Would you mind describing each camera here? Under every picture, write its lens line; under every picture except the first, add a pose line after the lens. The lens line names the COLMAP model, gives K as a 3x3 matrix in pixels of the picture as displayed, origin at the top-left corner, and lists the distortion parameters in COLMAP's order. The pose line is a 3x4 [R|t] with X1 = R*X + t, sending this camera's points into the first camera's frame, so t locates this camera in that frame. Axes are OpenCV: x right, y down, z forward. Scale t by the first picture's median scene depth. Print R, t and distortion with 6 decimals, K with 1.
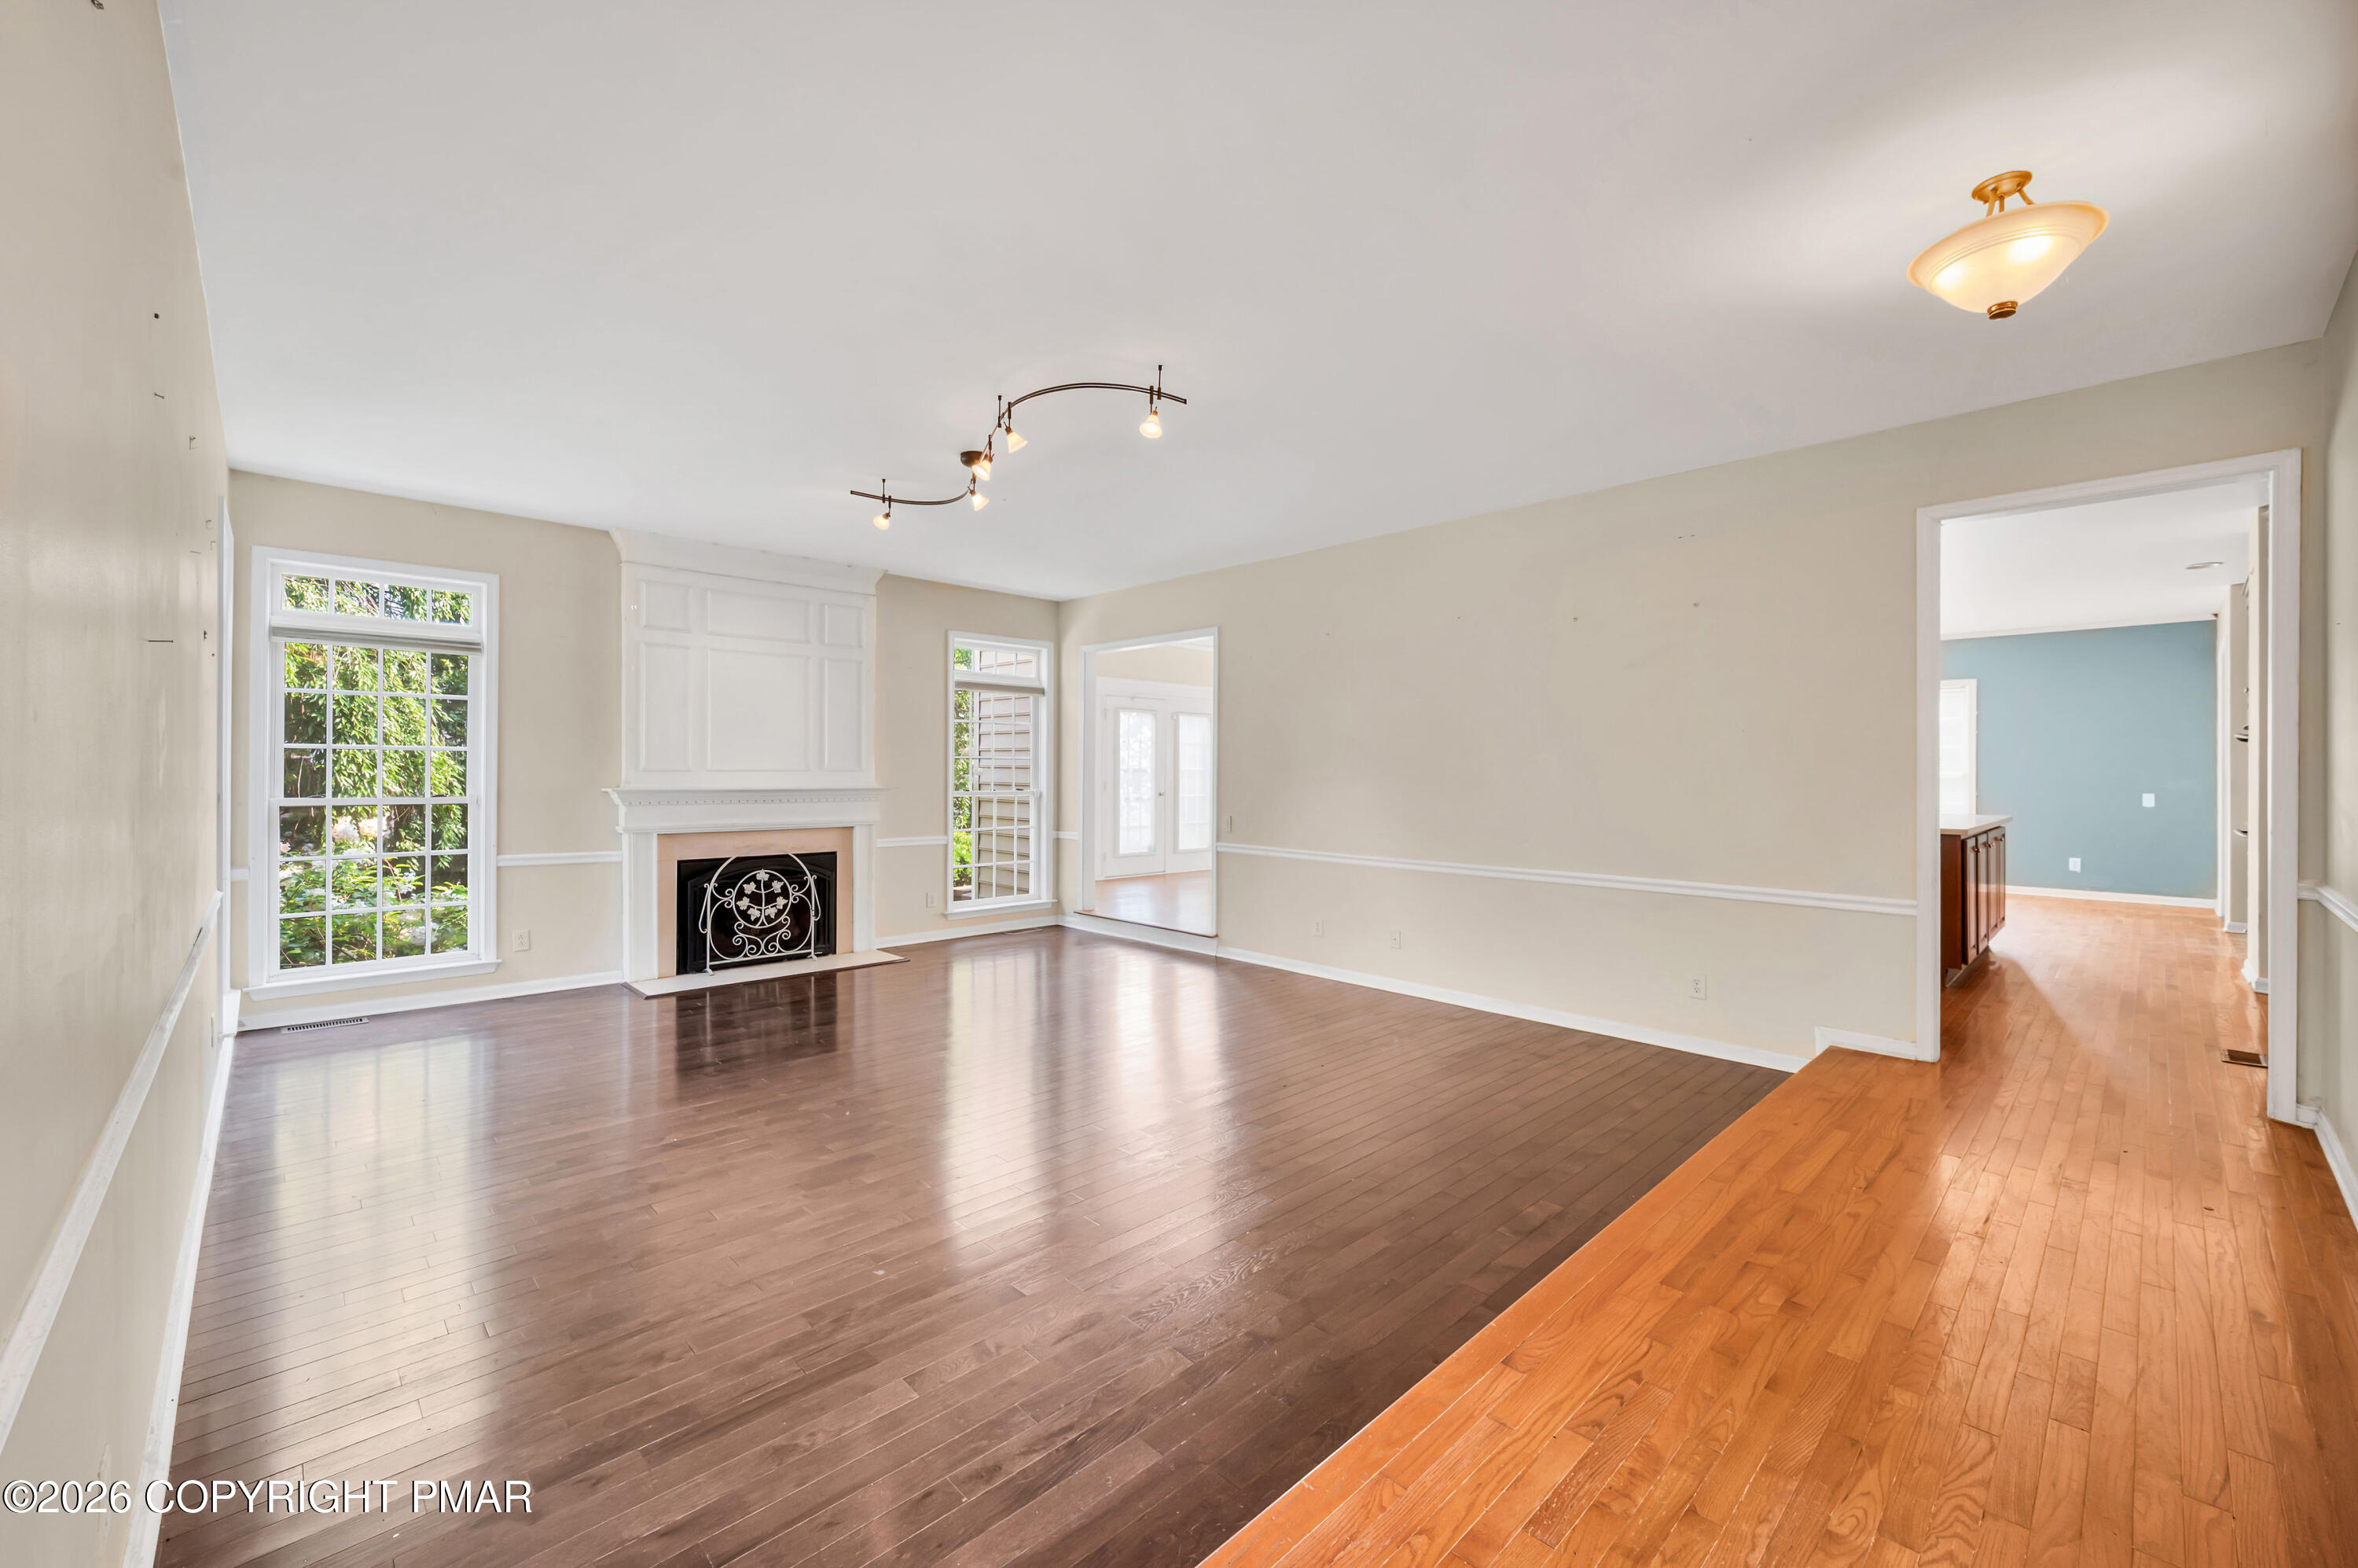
lens RADIAL K [[944.4, 0, 1171.3], [0, 944.4, 763.6], [0, 0, 1]] dist [0.010093, 0.000040]
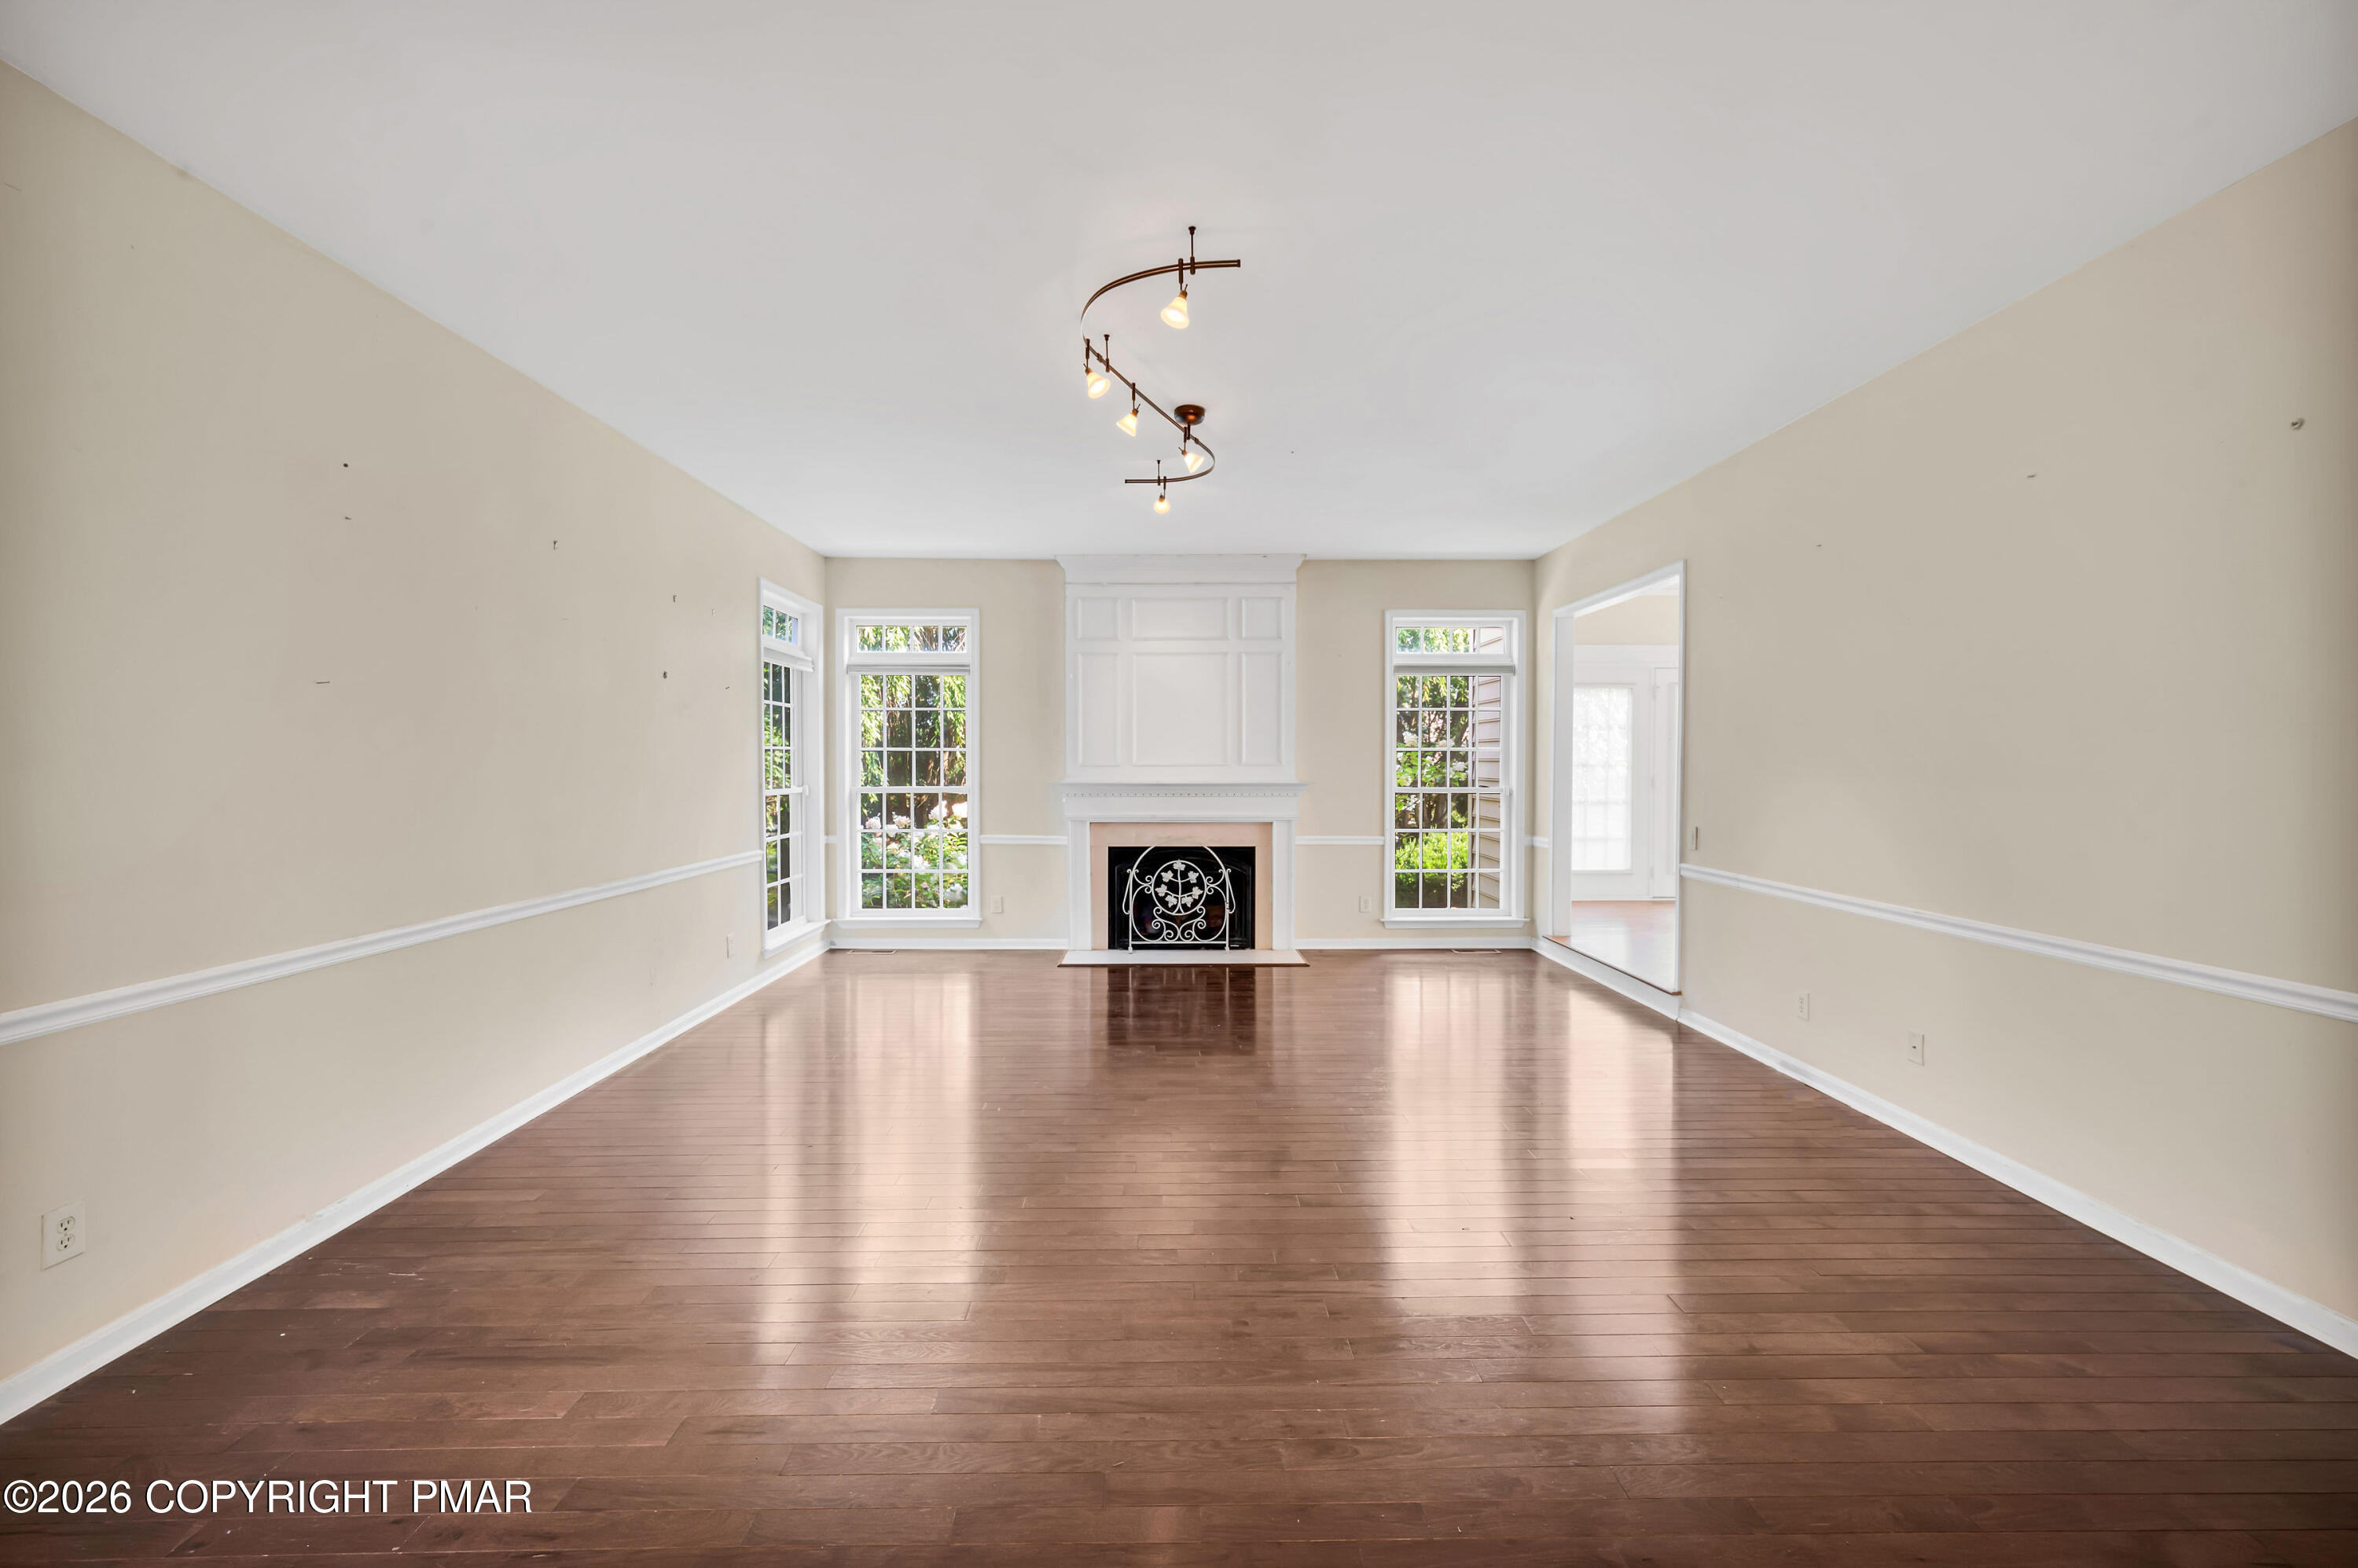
lens RADIAL K [[932.7, 0, 1168.4], [0, 932.7, 778.2], [0, 0, 1]] dist [0.002203, -0.000119]
pose [[0.732988, 0.005304, -0.680221, 0.260208], [0.009715, 0.999786, 0.018264, 0.002435], [0.680172, -0.019995, 0.732779, 0.232983]]
